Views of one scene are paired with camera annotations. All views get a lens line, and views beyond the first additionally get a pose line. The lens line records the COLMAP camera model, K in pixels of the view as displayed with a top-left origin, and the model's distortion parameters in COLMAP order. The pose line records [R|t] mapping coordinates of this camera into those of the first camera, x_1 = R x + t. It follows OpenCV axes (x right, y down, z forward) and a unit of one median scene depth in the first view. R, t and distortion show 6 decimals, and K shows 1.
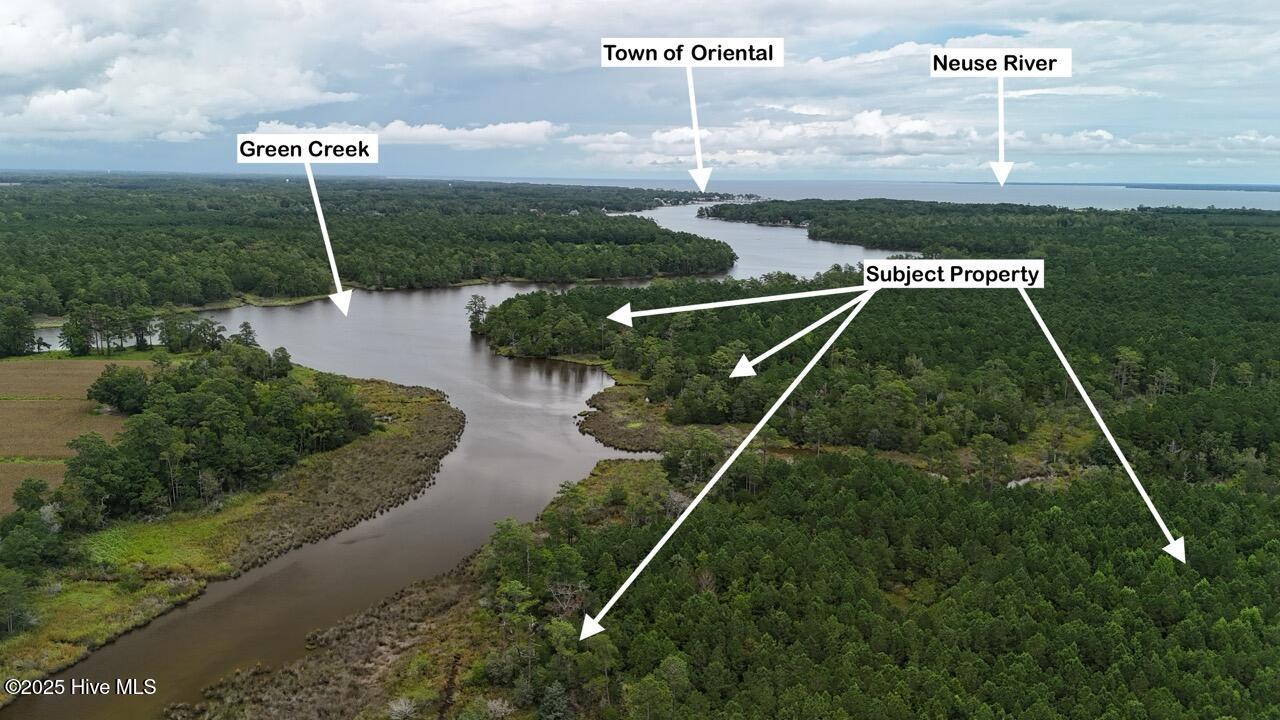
lens RADIAL K [[936.9, 0, 642.5], [0, 936.9, 357.0], [0, 0, 1]] dist [0.077608, -0.079577]
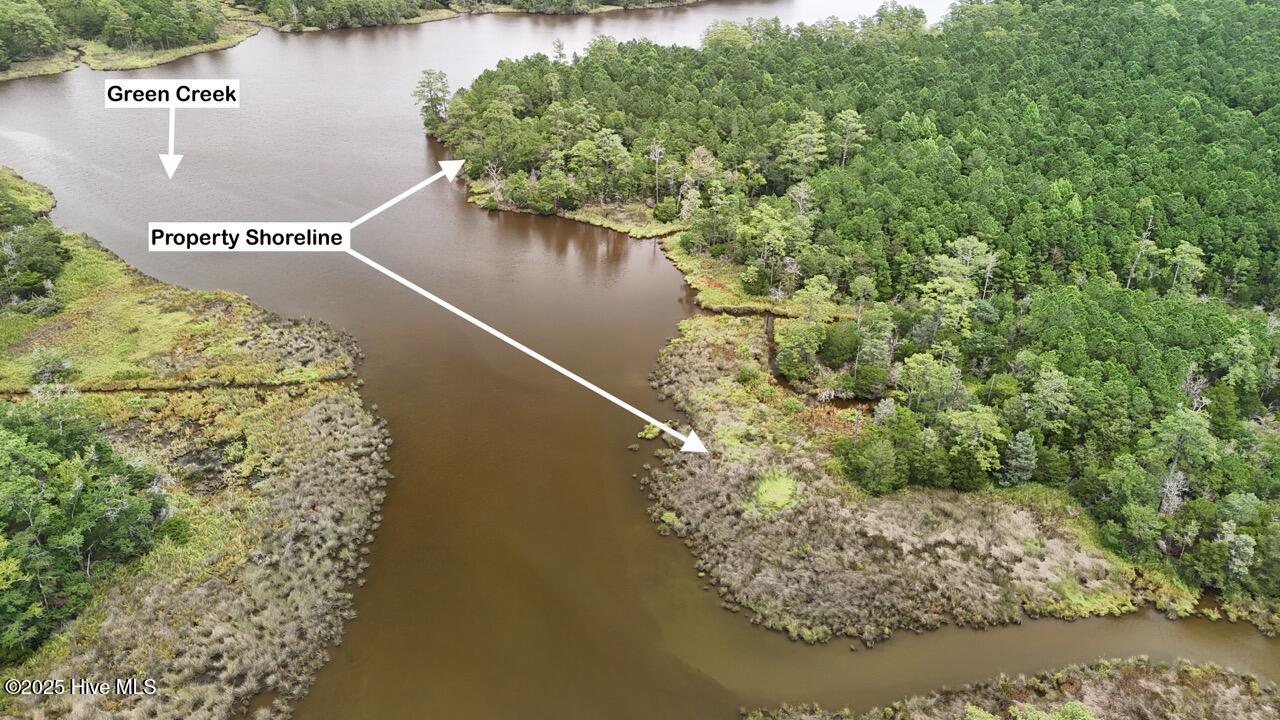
lens RADIAL K [[936.9, 0, 634.4], [0, 936.9, 363.6], [0, 0, 1]] dist [0.077608, -0.079577]
pose [[0.999972, 0.003277, -0.006783, -0.044740], [-0.001027, 0.951325, 0.308188, -0.073789], [0.007463, -0.308173, 0.951301, 0.381199]]
